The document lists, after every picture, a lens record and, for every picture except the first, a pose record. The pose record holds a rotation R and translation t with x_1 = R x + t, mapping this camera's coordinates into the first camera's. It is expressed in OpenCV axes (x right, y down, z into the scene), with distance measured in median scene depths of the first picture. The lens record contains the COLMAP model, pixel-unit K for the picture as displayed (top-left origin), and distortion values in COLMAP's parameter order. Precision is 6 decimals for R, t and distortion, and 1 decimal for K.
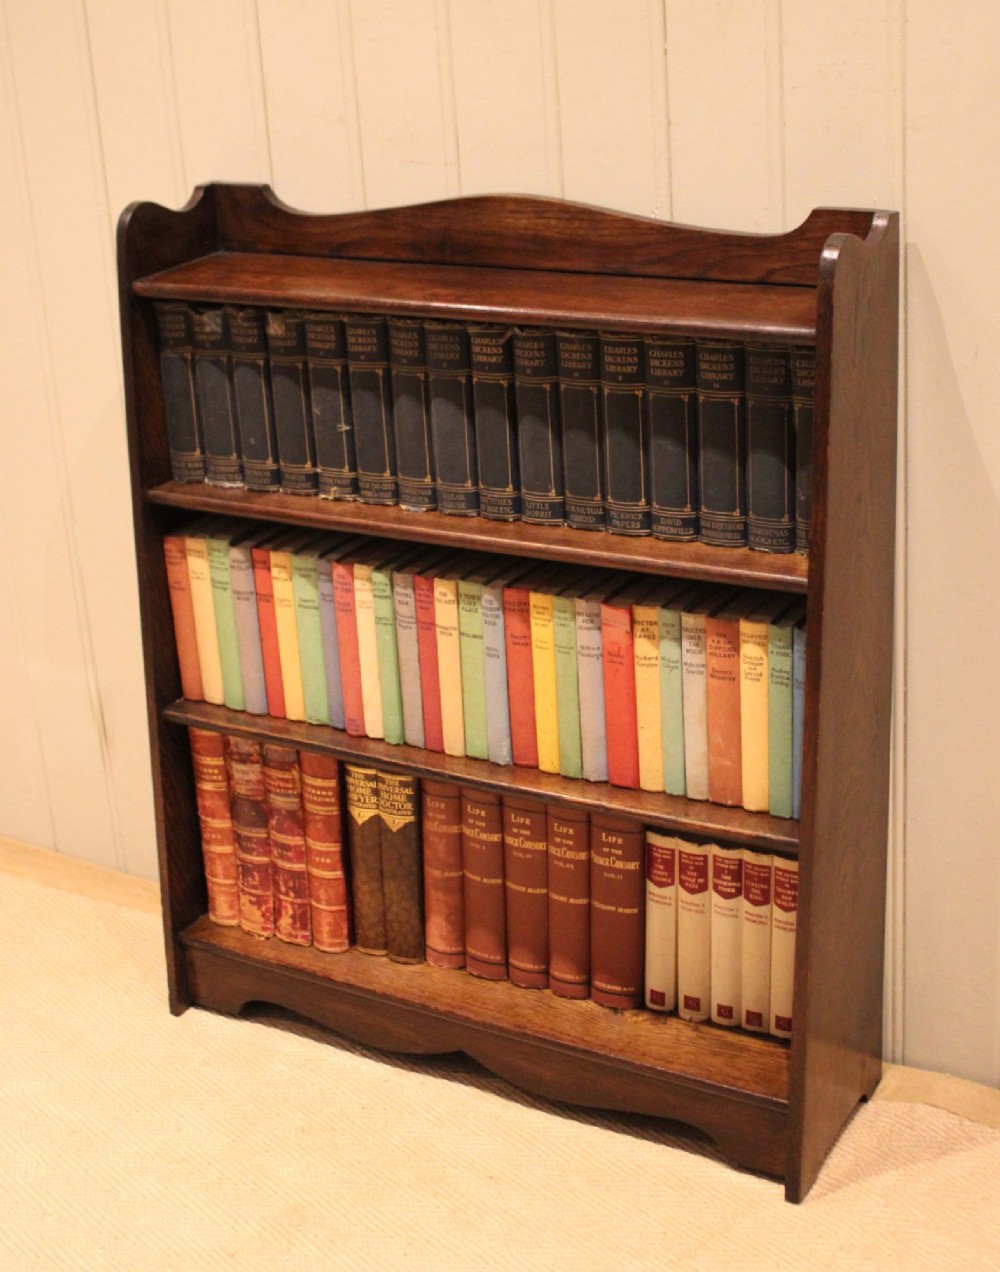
lens RADIAL K [[1981.8, 0, 502.2], [0, 1981.8, 525.6], [0, 0, 1]] dist [-0.010423, -0.139538]
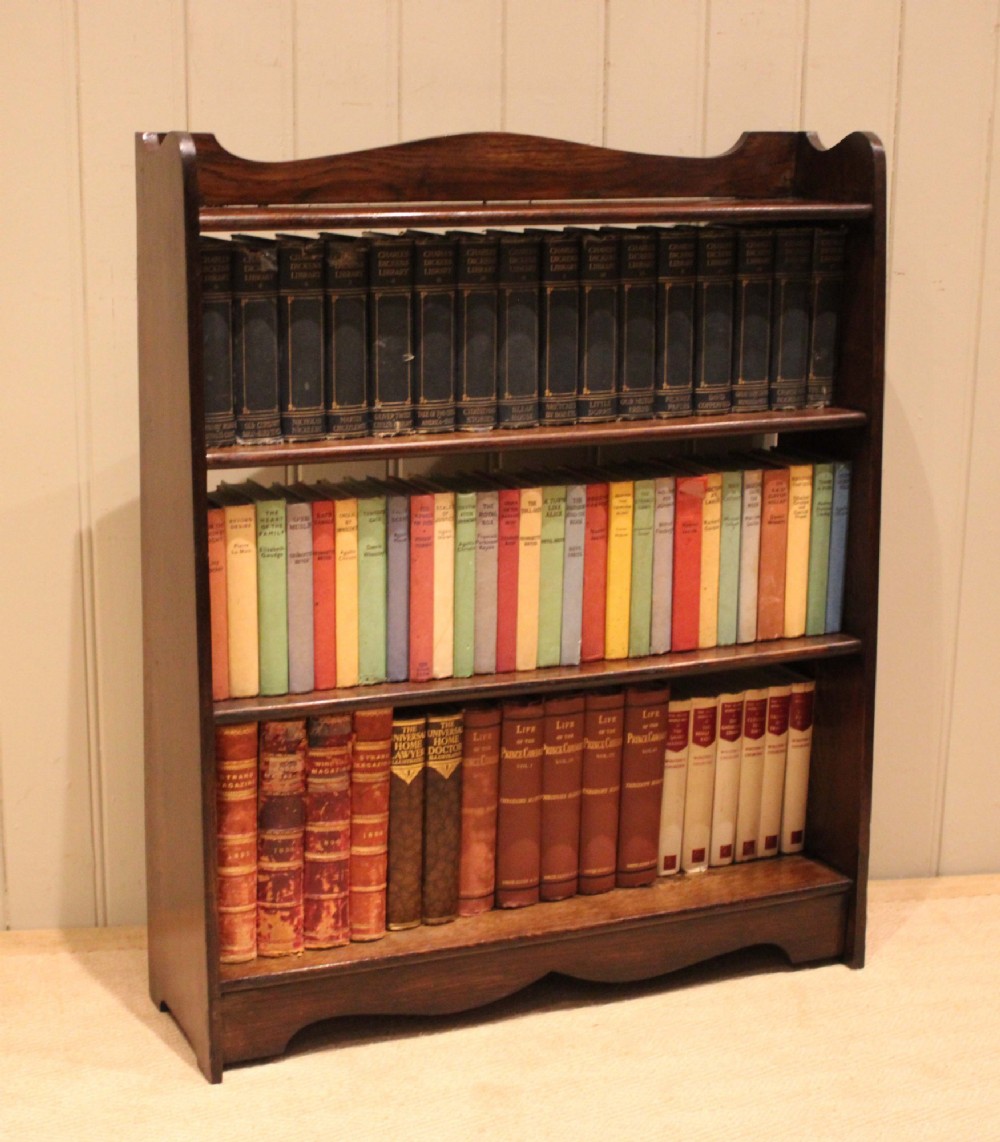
lens RADIAL K [[1961.1, 0, 384.2], [0, 1961.1, 571.9], [0, 0, 1]] dist [0.001323, 0.006084]
pose [[0.622816, -0.117212, 0.773538, -0.853004], [0.222448, 0.974437, -0.031452, 0.082626], [-0.750078, 0.191661, 0.632969, 0.408776]]
